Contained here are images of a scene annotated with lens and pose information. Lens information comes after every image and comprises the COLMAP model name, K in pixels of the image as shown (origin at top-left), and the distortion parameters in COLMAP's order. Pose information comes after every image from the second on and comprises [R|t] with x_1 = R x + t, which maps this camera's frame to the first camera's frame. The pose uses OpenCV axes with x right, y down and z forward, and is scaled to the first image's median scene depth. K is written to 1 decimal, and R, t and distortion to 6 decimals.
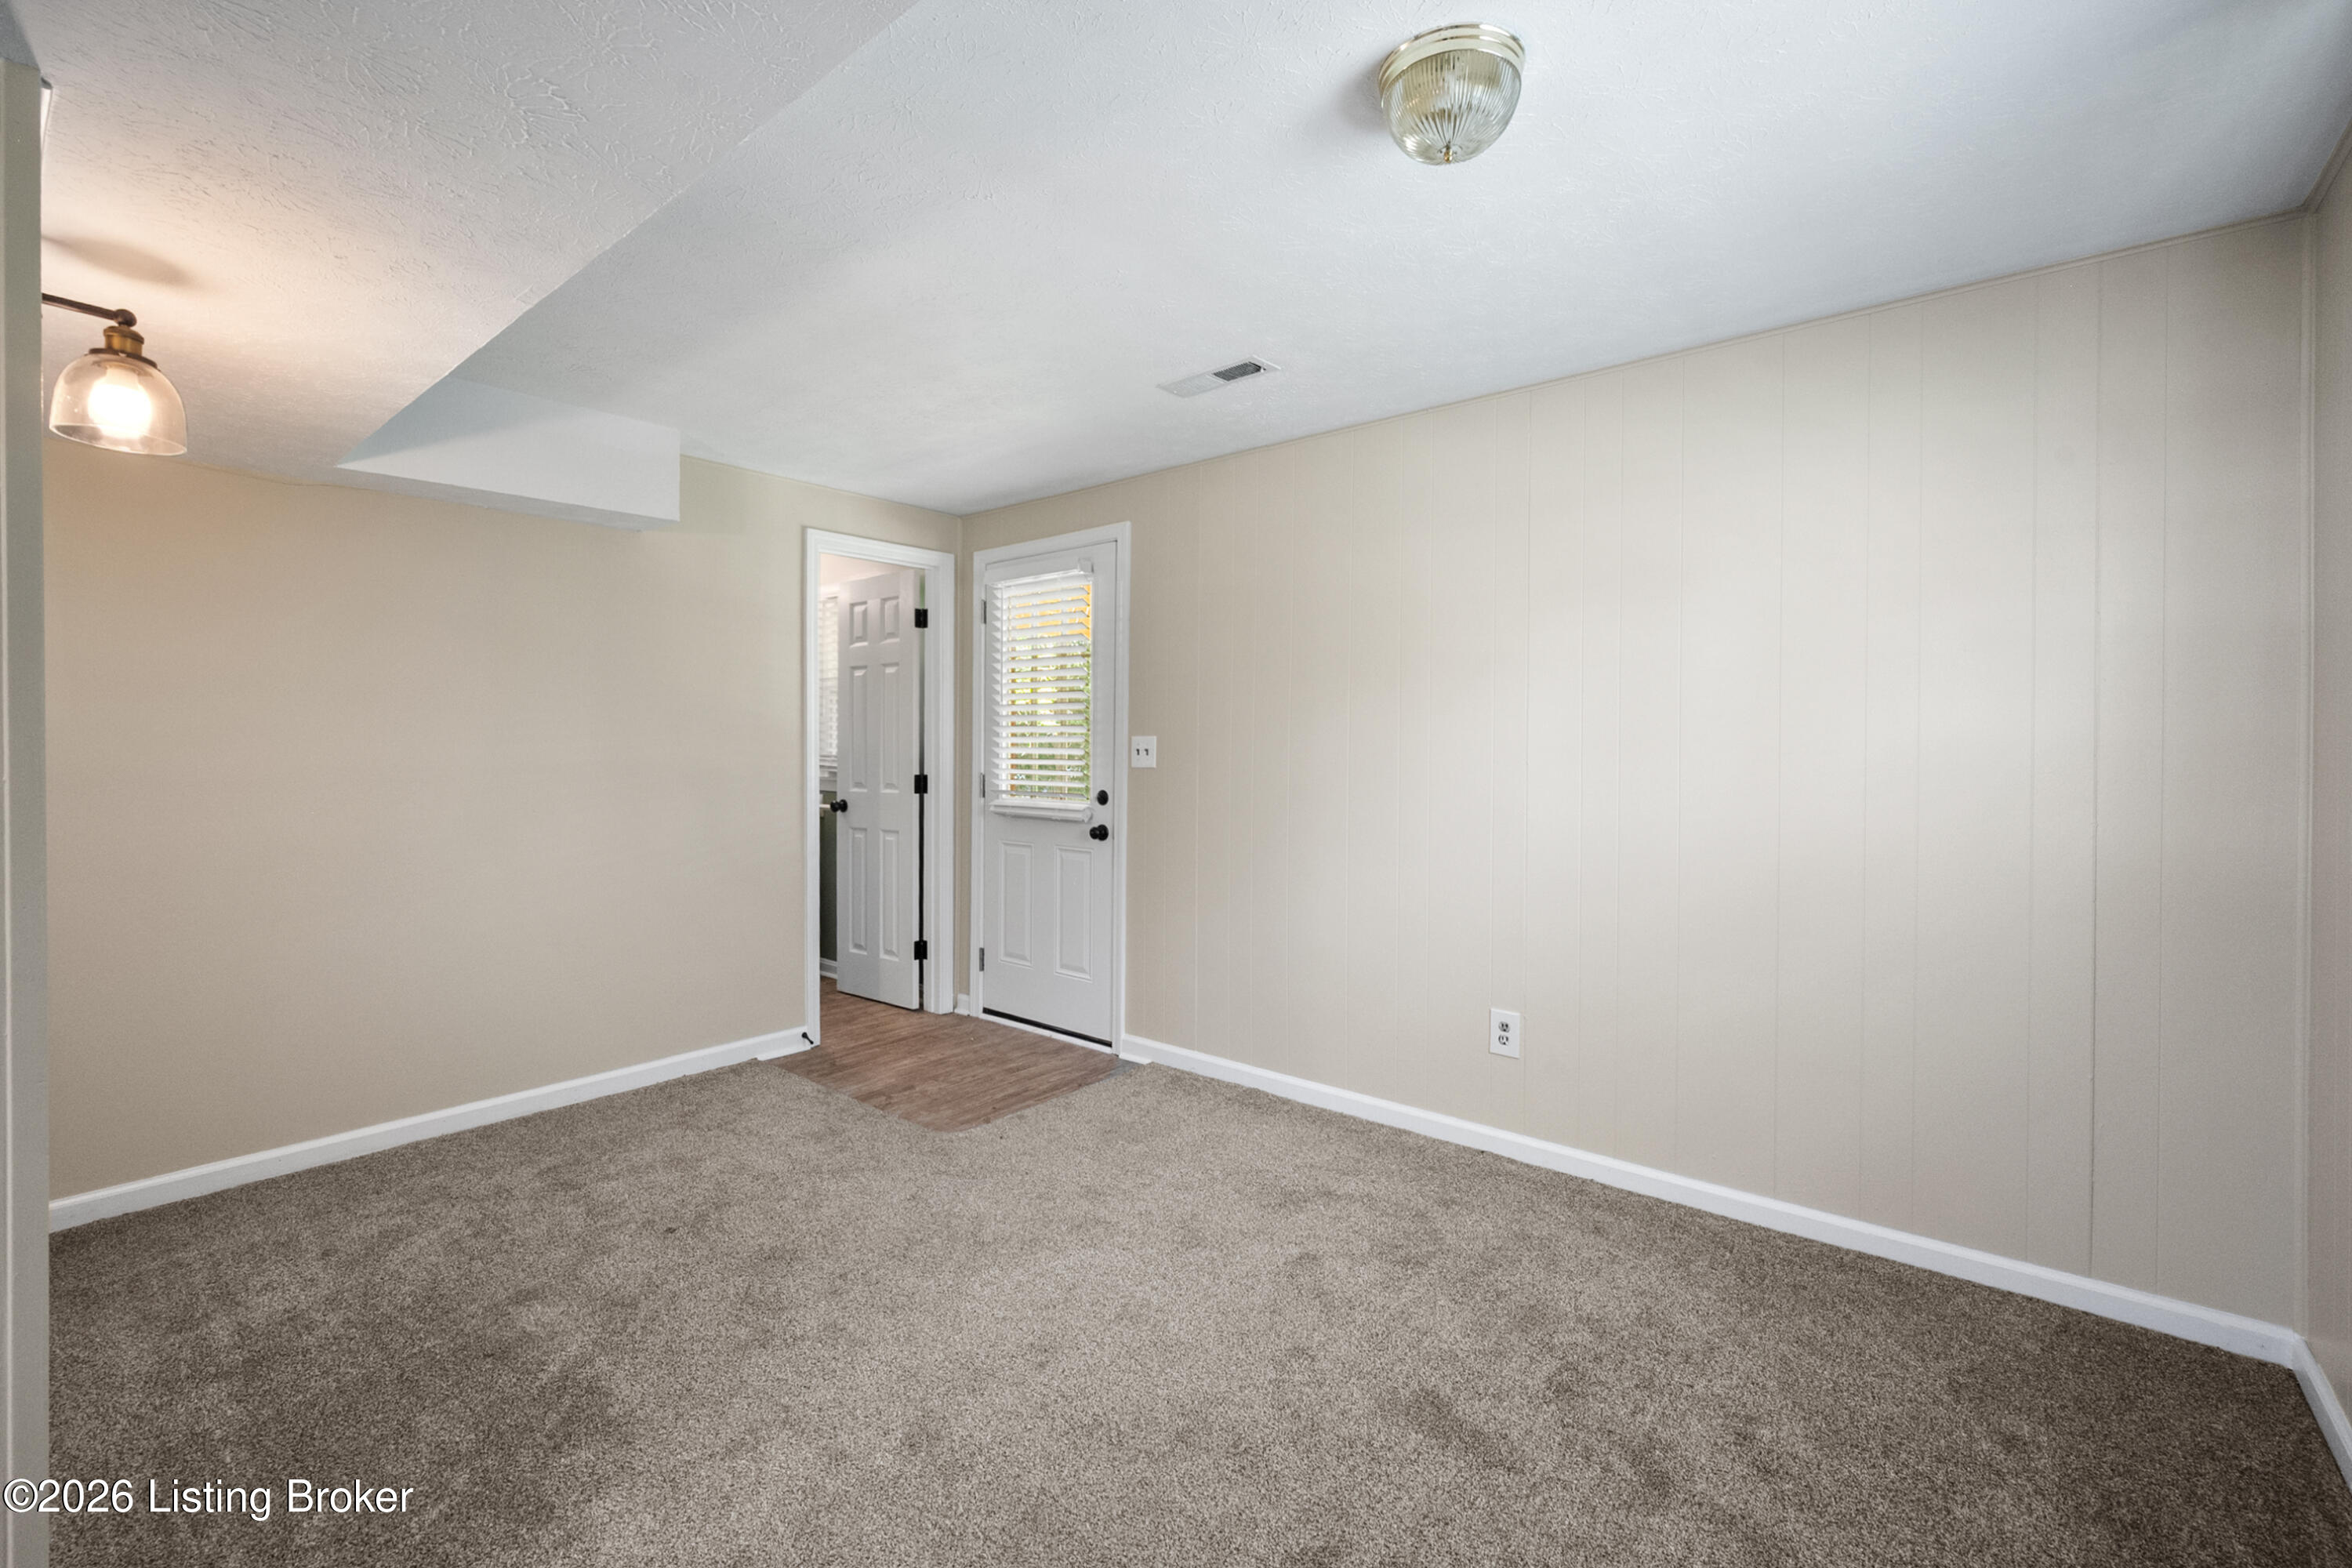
lens RADIAL K [[991.1, 0, 1165.6], [0, 991.1, 764.6], [0, 0, 1]] dist [0.009962, 0.000334]
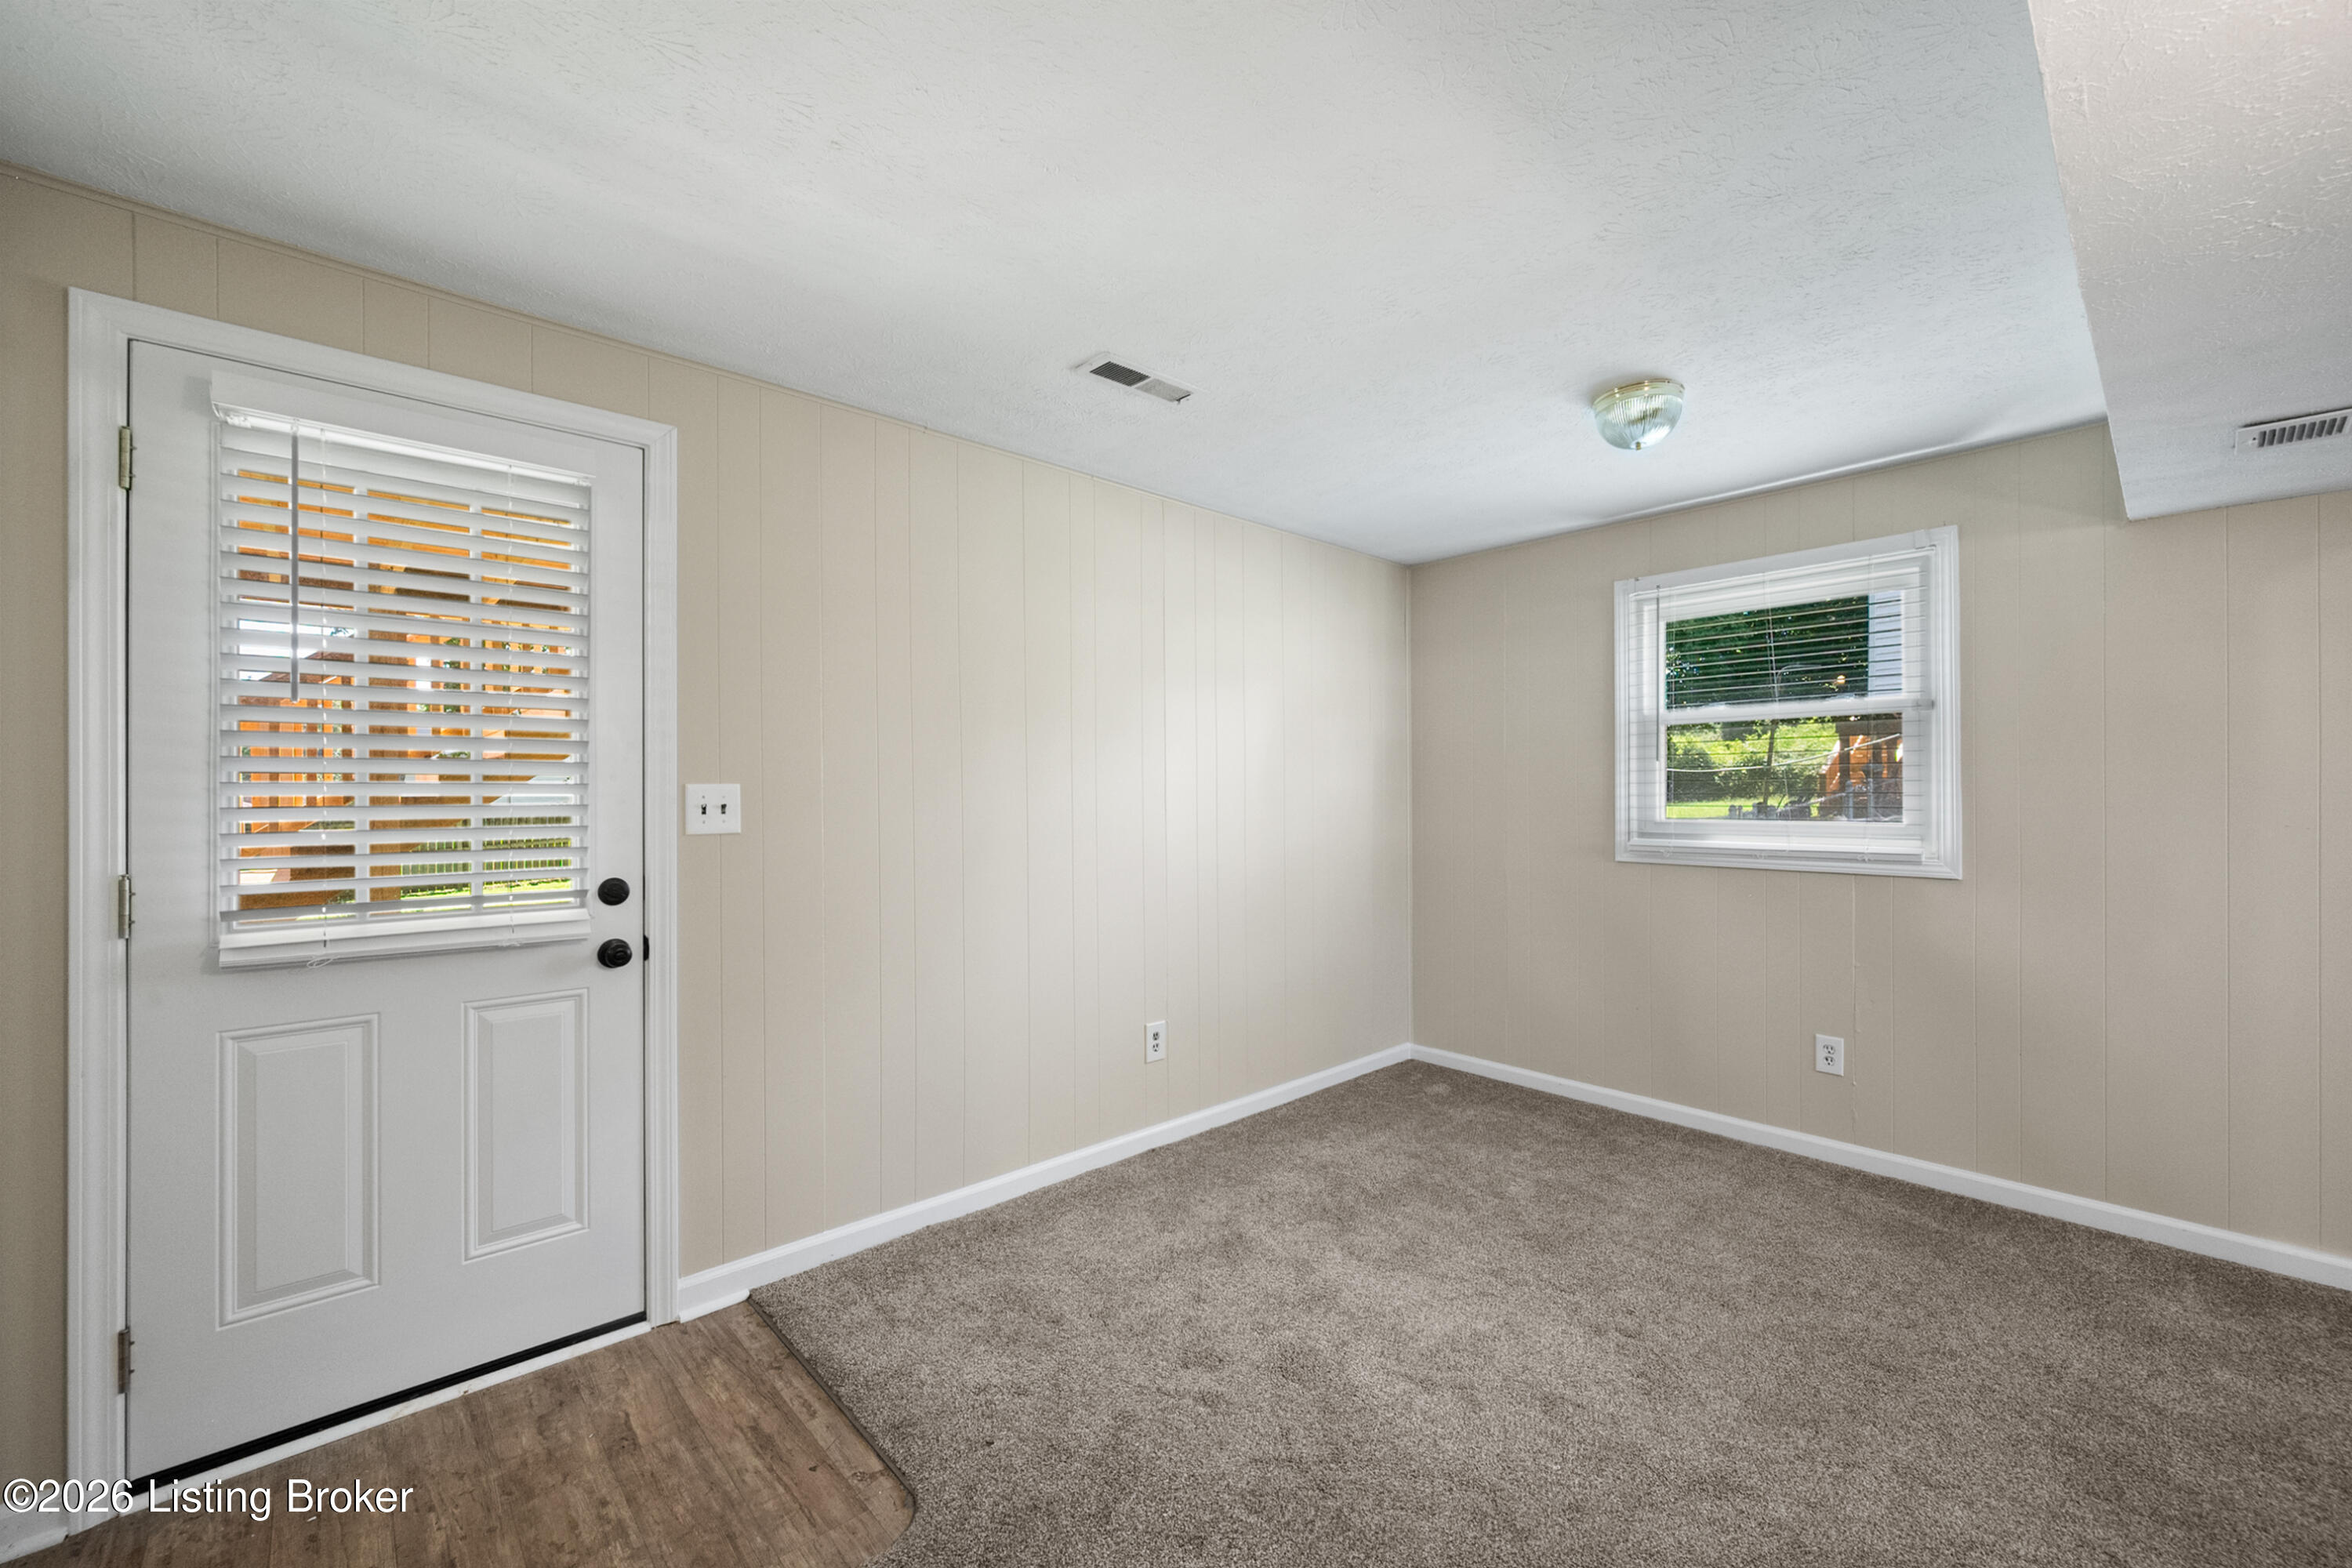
lens RADIAL K [[939.7, 0, 1177.5], [0, 939.7, 784.9], [0, 0, 1]] dist [0.000611, 0.000077]
pose [[0.134242, -0.004467, 0.990939, -0.577089], [0.015767, 0.999873, 0.002372, -0.024876], [-0.990823, 0.015305, 0.134295, 0.637088]]
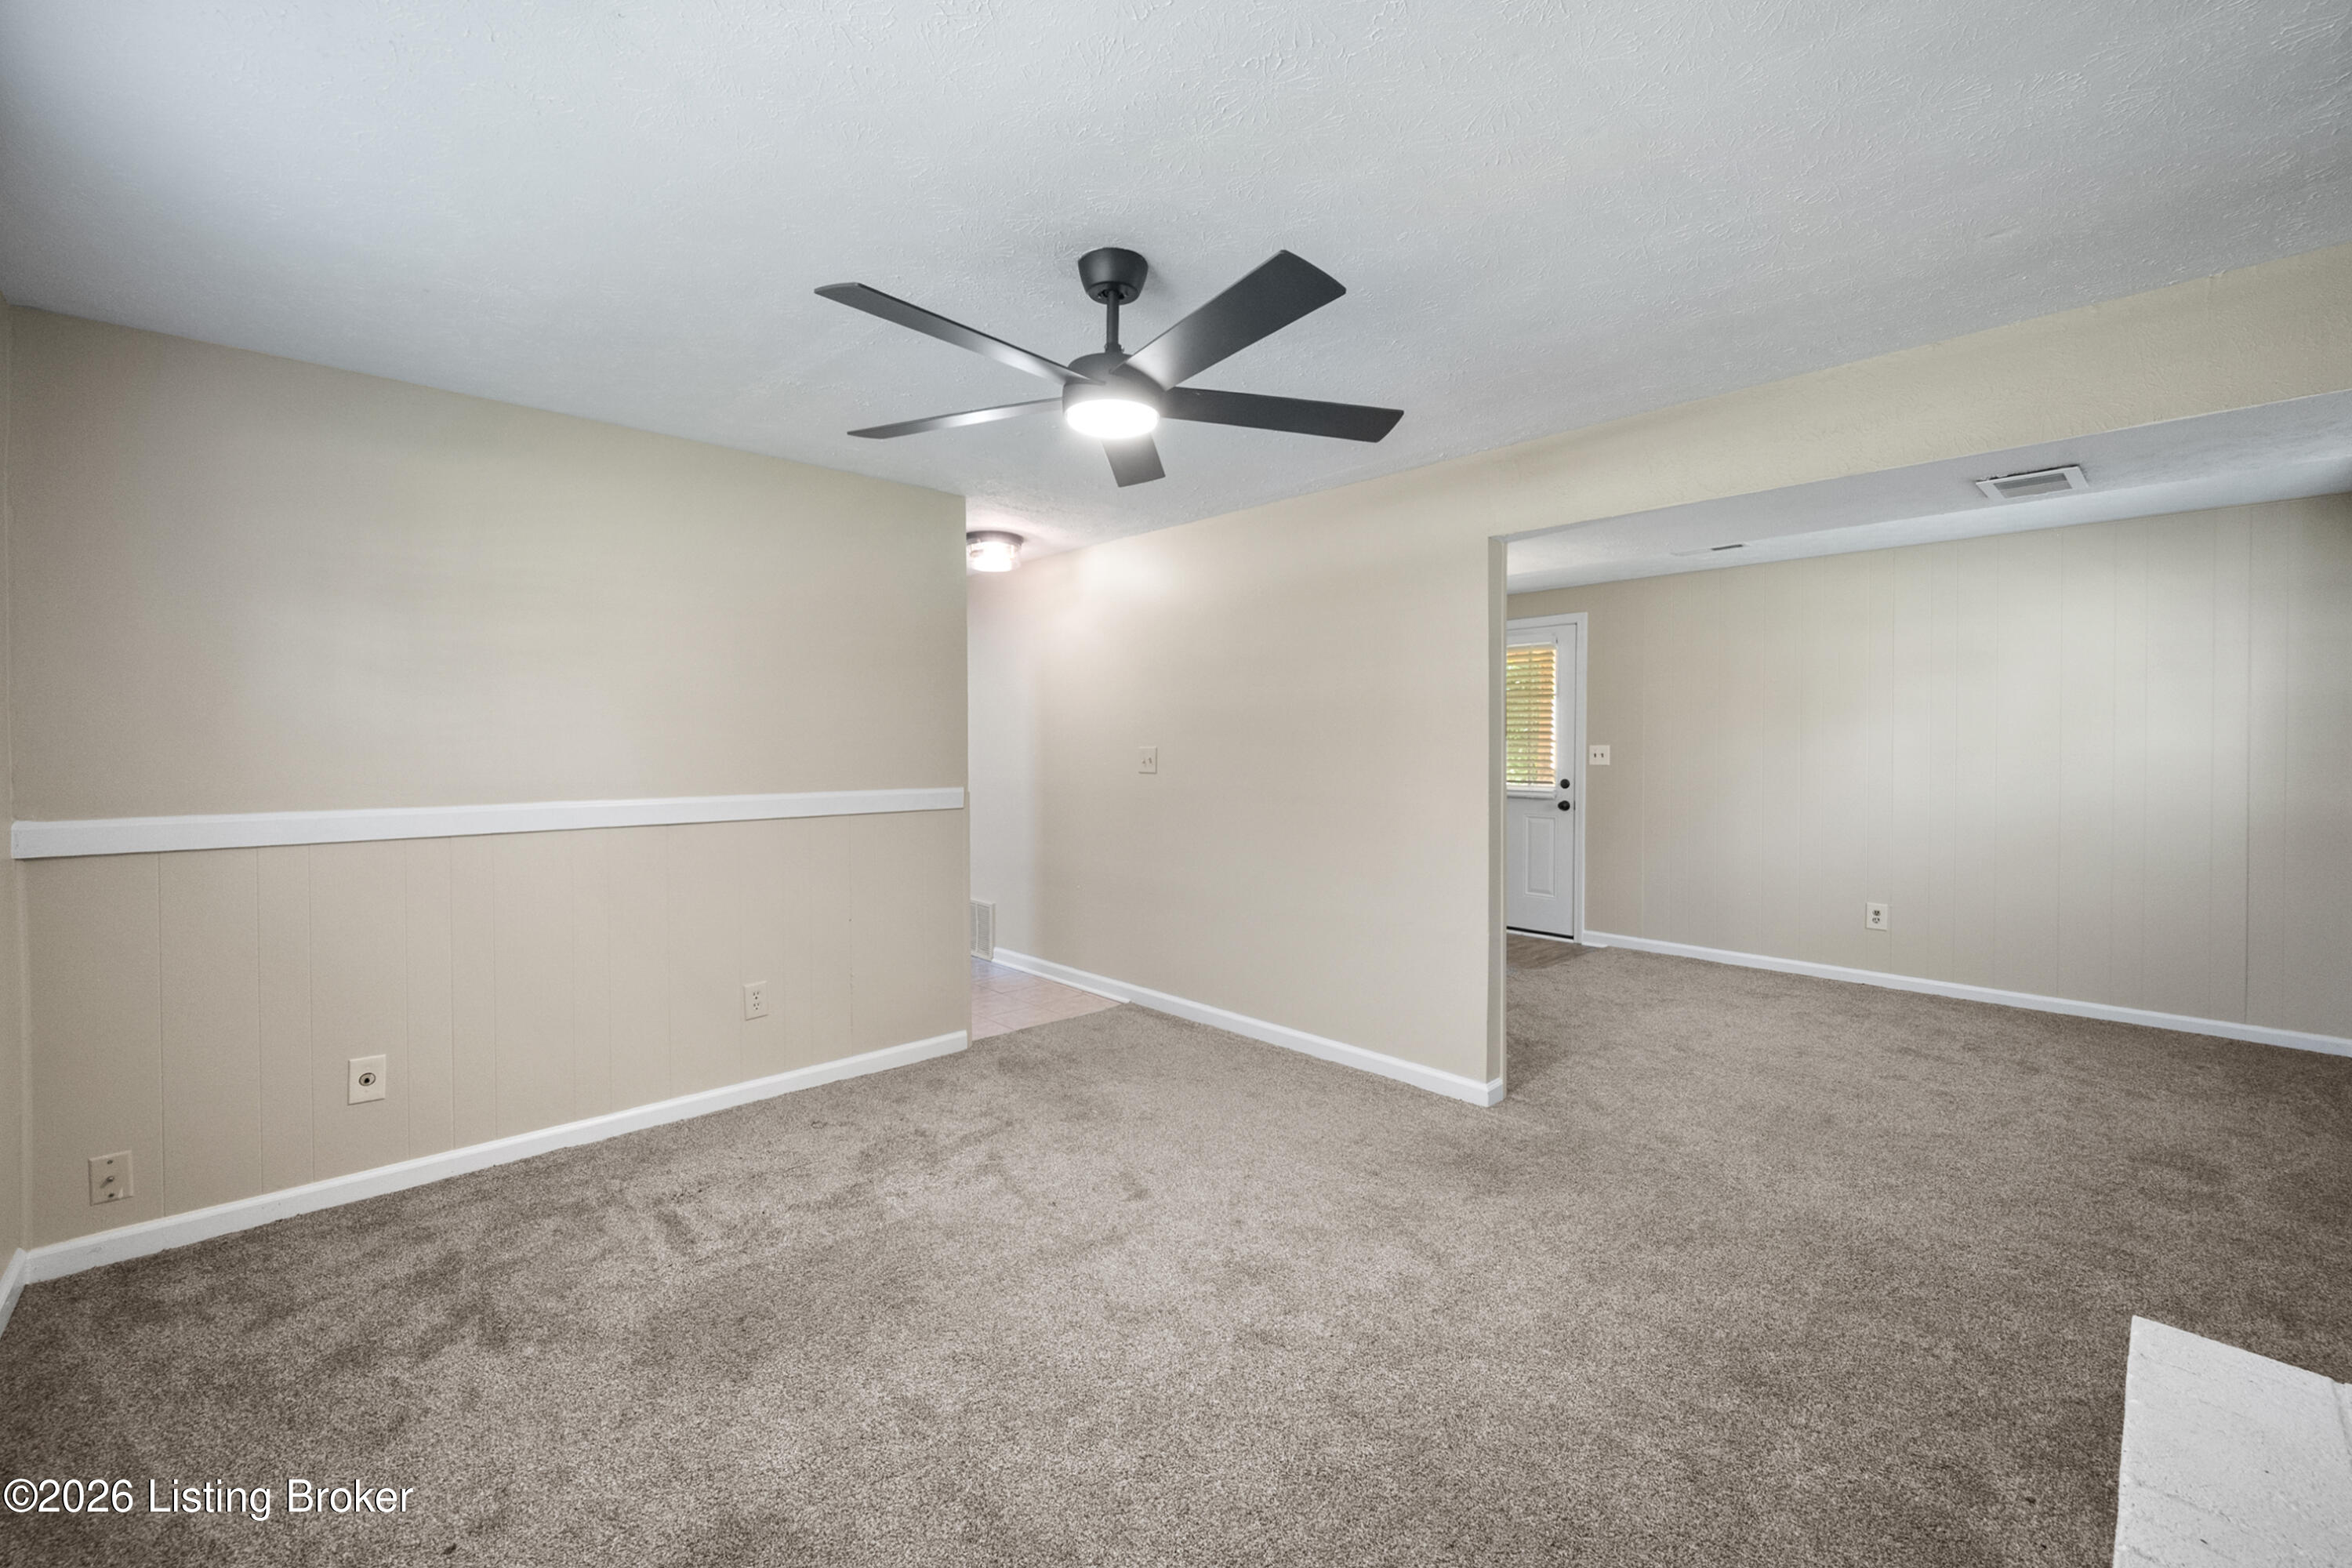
lens RADIAL K [[939.7, 0, 1177.7], [0, 939.7, 761.5], [0, 0, 1]] dist [0.000611, 0.000077]
pose [[0.992190, -0.004434, -0.124654, -0.519069], [0.004403, 0.999990, -0.000528, -0.004737], [0.124655, -0.000025, 0.992200, -0.613015]]
